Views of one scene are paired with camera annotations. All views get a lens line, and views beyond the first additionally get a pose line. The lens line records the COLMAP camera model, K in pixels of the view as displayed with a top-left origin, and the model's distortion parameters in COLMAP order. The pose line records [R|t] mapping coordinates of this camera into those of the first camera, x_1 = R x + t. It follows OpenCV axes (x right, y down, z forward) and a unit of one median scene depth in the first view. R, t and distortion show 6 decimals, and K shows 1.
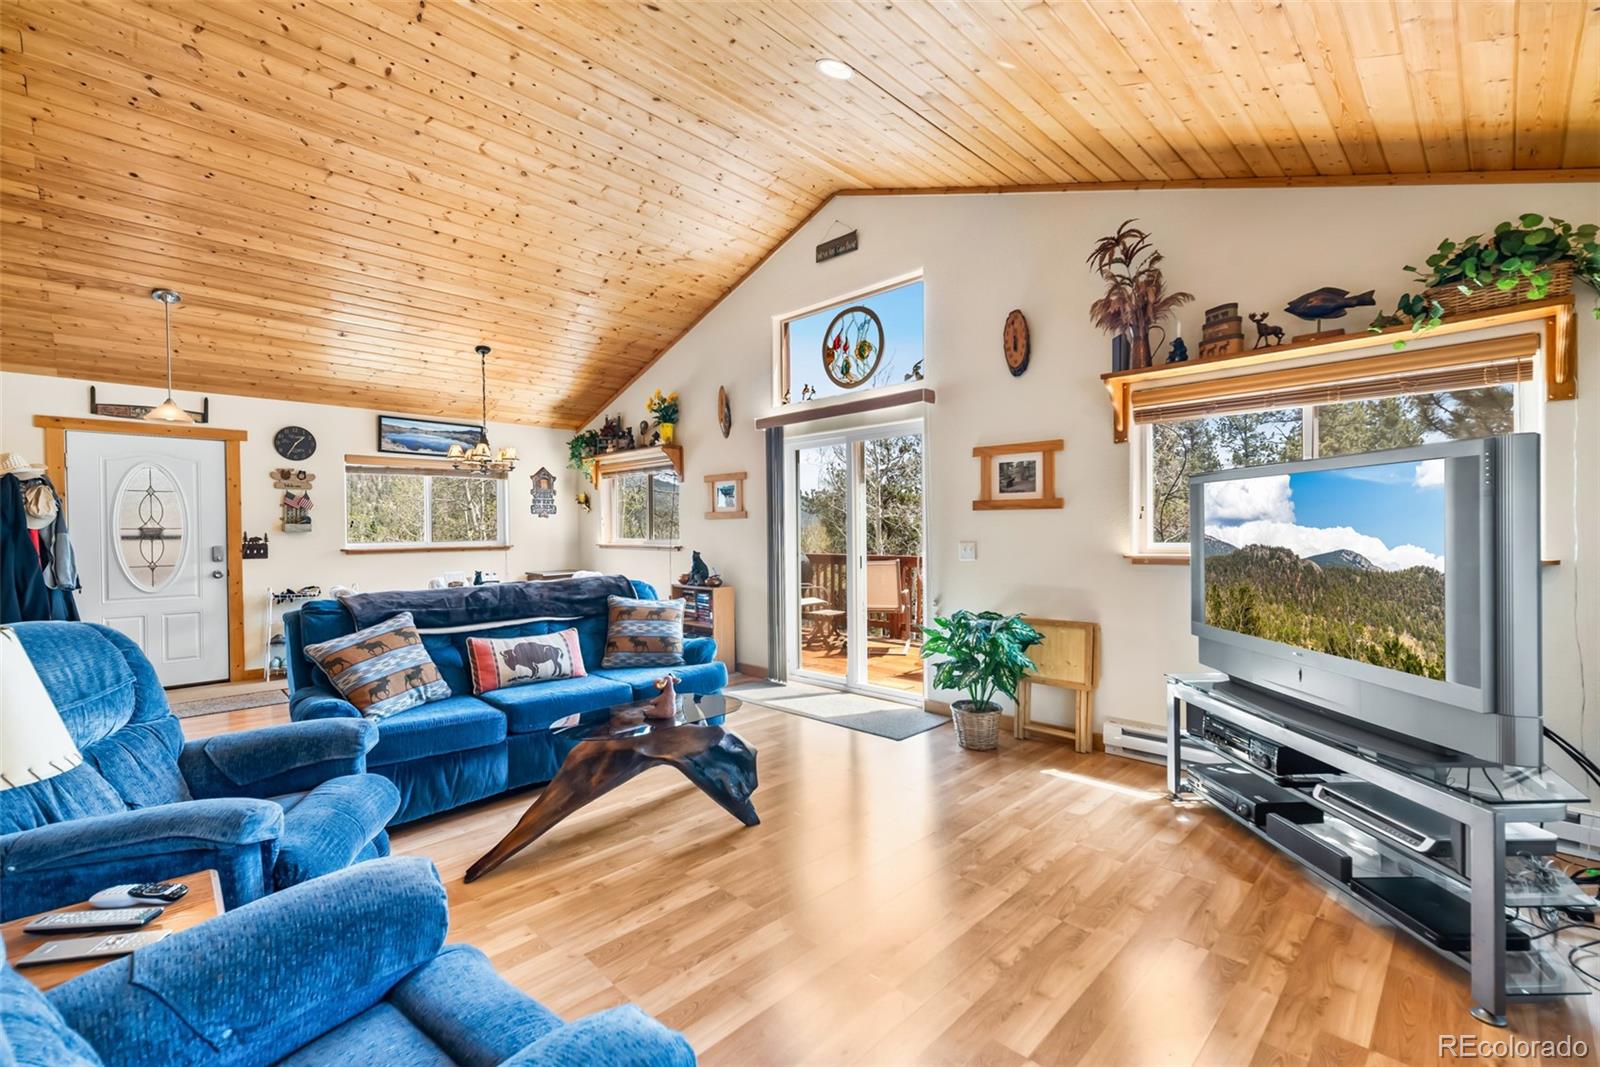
lens RADIAL K [[692.4, 0, 800.6], [0, 692.4, 536.3], [0, 0, 1]] dist [0.007374, 0.000740]
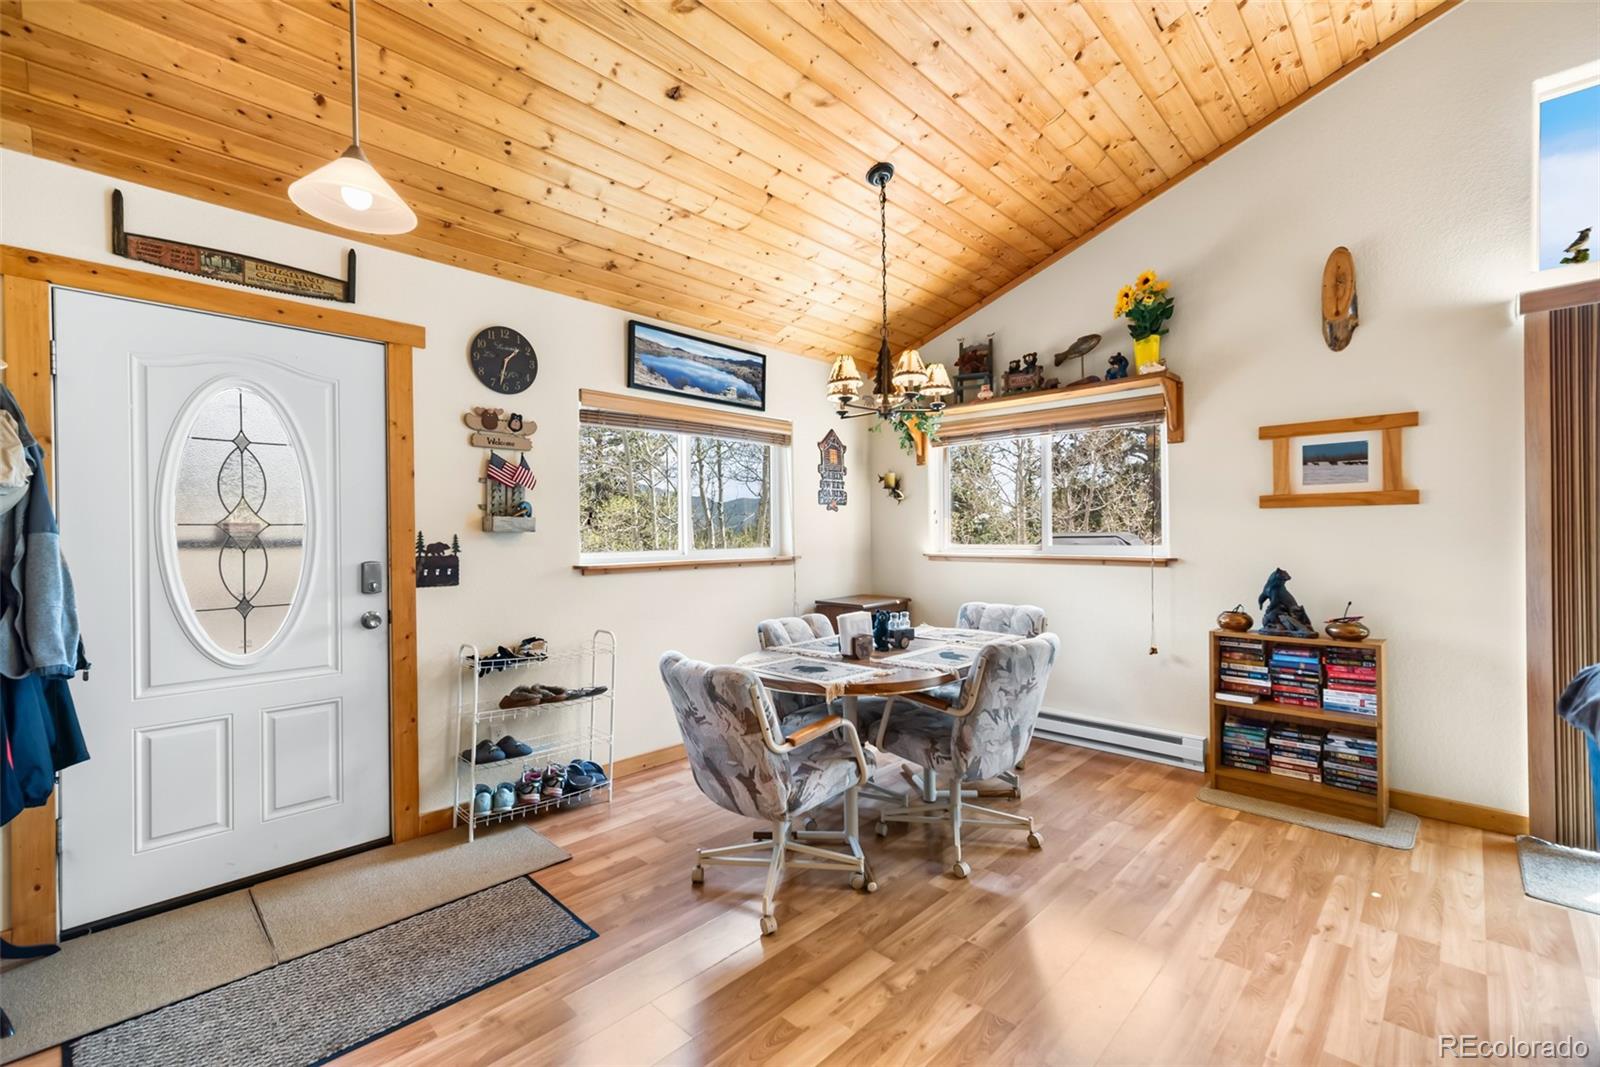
lens RADIAL K [[692.4, 0, 802.2], [0, 692.4, 536.5], [0, 0, 1]] dist [0.007374, 0.000740]
pose [[0.999877, -0.001134, 0.015654, -0.607697], [0.001266, 0.999964, -0.008421, 0.001281], [-0.015644, 0.008439, 0.999842, 0.573280]]
